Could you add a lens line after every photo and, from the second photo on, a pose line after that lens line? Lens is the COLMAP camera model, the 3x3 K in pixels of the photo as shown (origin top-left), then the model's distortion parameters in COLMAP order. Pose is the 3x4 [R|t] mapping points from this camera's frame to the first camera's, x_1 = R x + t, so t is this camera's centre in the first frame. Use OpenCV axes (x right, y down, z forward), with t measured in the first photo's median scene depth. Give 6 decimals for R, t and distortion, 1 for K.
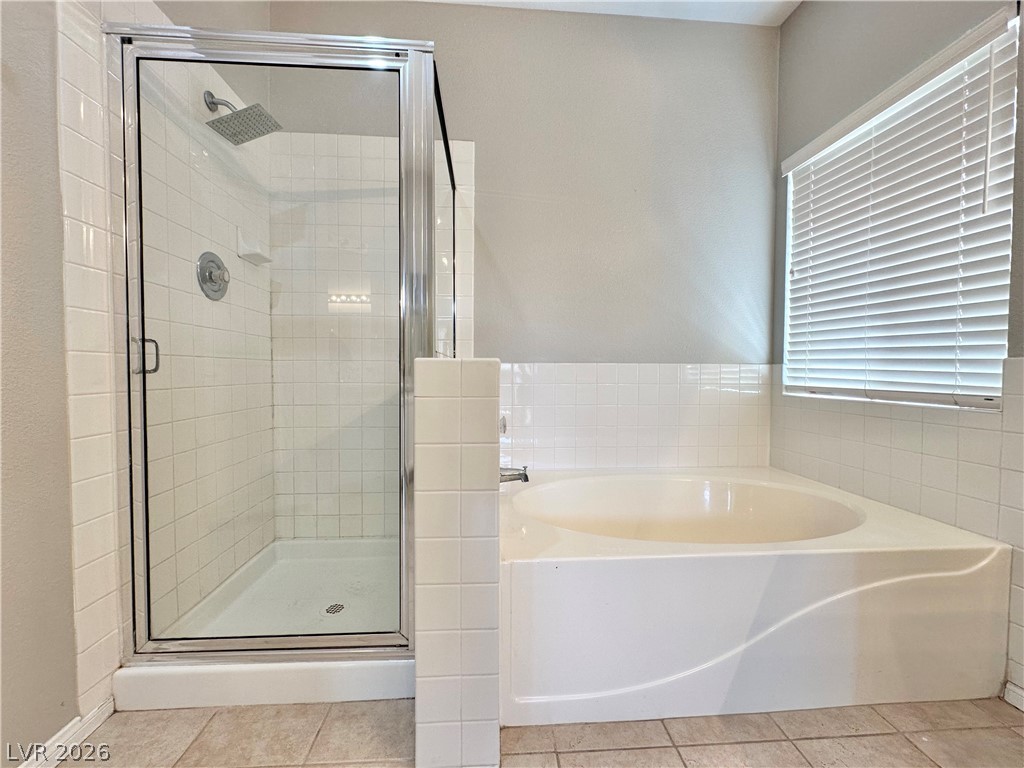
lens RADIAL K [[413.5, 0, 512.5], [0, 413.5, 383.4], [0, 0, 1]] dist [-0.001896, 0.001029]
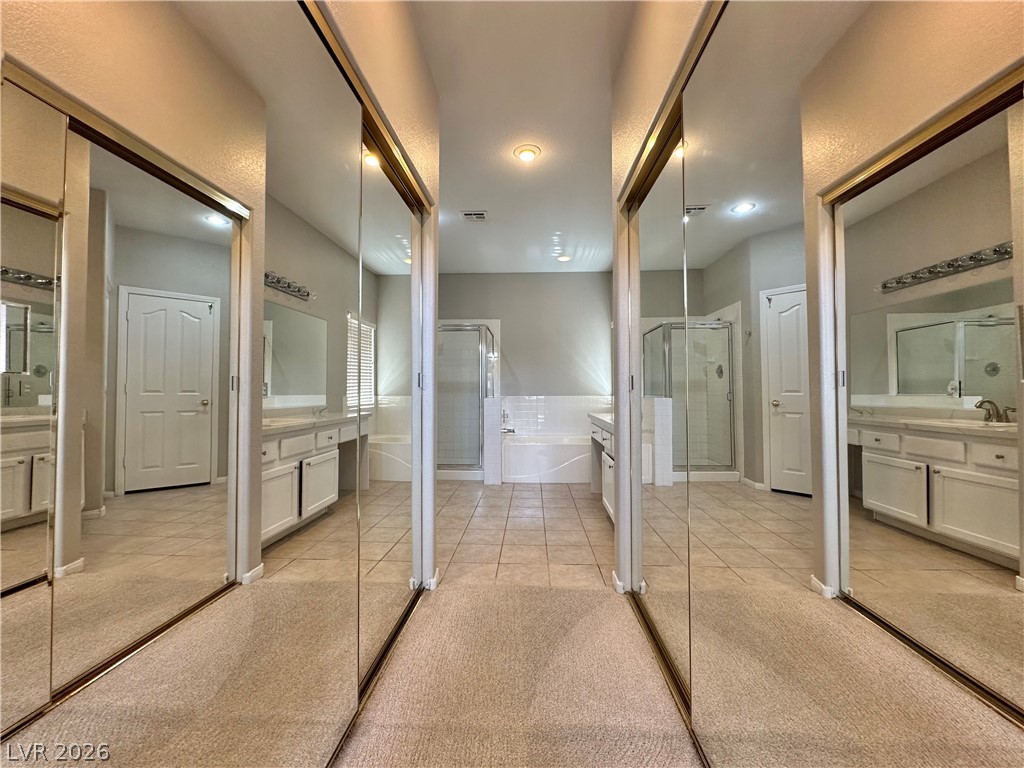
lens RADIAL K [[413.5, 0, 514.9], [0, 413.5, 381.7], [0, 0, 1]] dist [-0.001896, 0.001029]
pose [[0.994440, -0.008613, -0.104956, 0.352349], [0.002927, 0.998525, -0.054207, 0.003009], [0.105268, 0.053598, 0.992998, -2.051673]]
